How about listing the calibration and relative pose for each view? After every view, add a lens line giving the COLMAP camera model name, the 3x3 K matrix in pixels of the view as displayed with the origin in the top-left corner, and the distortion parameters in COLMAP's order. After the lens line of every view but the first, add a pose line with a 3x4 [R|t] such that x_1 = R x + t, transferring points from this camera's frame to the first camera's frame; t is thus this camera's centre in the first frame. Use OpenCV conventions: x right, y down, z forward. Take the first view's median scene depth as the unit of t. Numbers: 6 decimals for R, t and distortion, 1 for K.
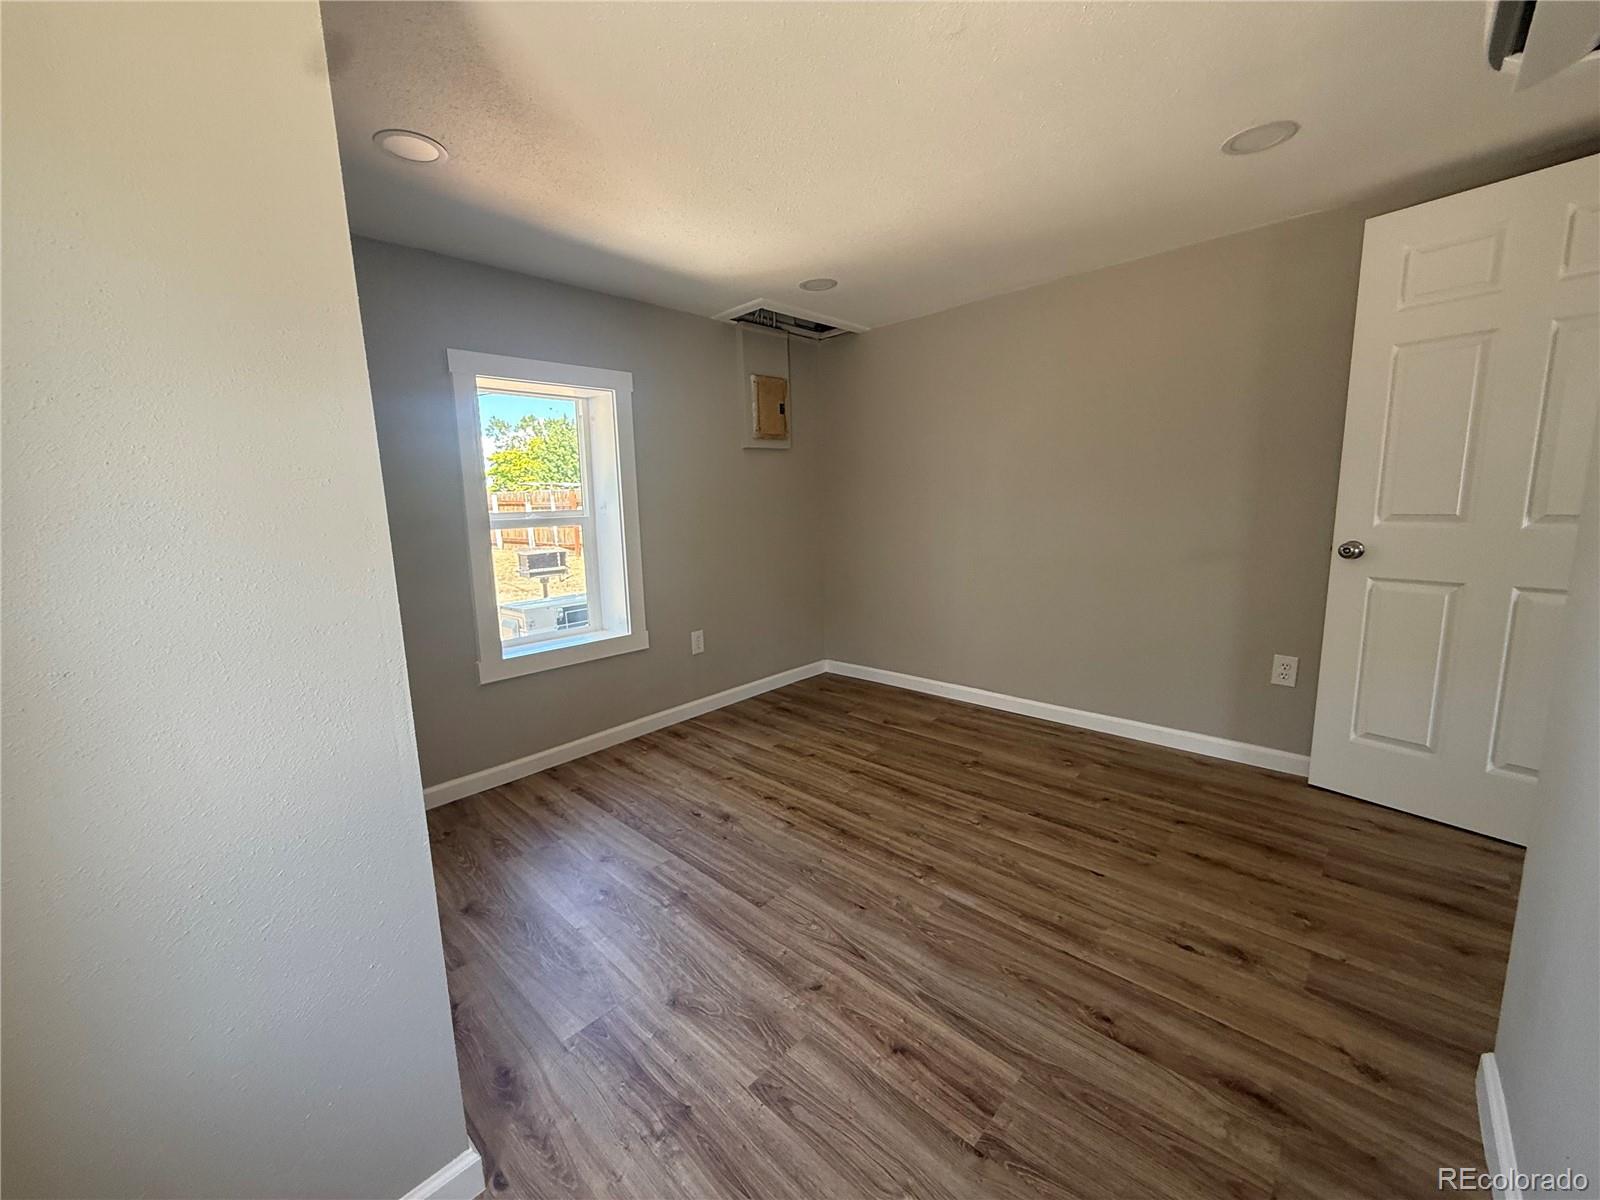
lens RADIAL K [[631.2, 0, 794.0], [0, 631.2, 595.6], [0, 0, 1]] dist [-0.000553, -0.000168]
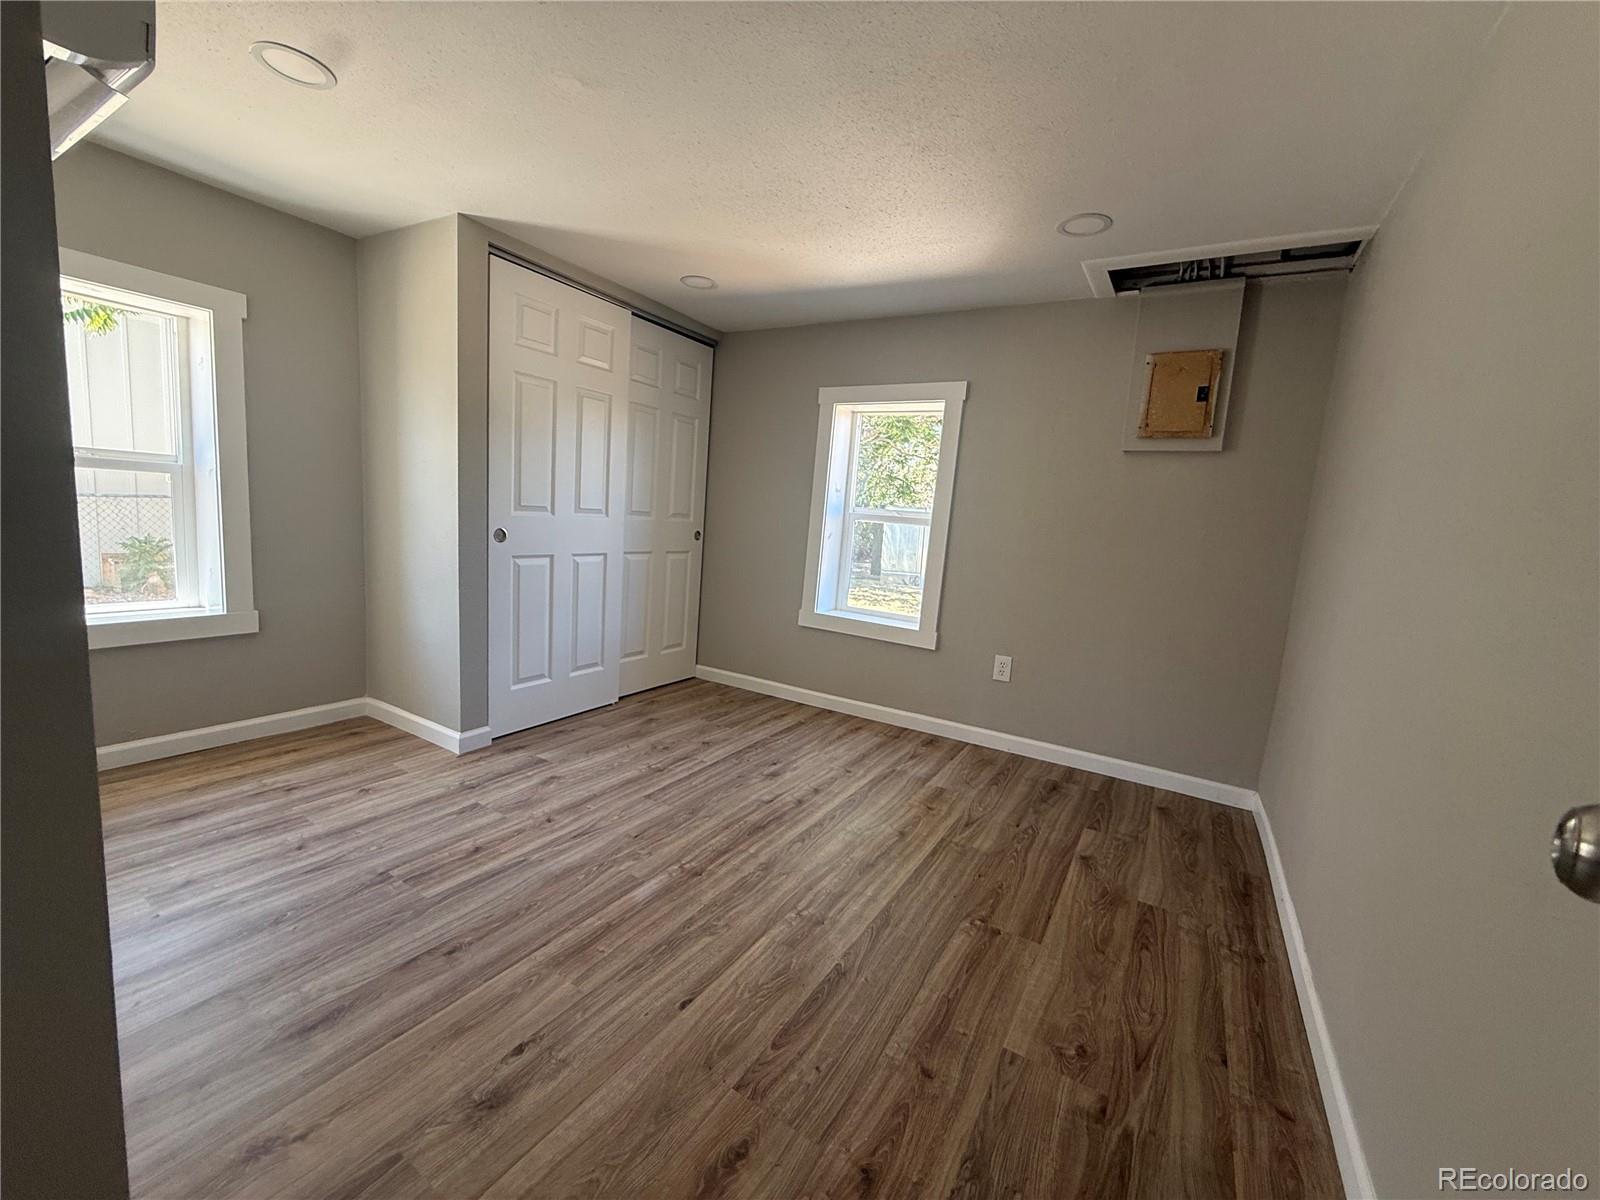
lens RADIAL K [[631.2, 0, 802.3], [0, 631.2, 599.4], [0, 0, 1]] dist [-0.000553, -0.000168]
pose [[0.220347, 0.176928, -0.959241, 0.899743], [-0.229136, 0.965282, 0.125408, -0.097977], [0.948126, 0.192164, 0.253238, 0.689971]]
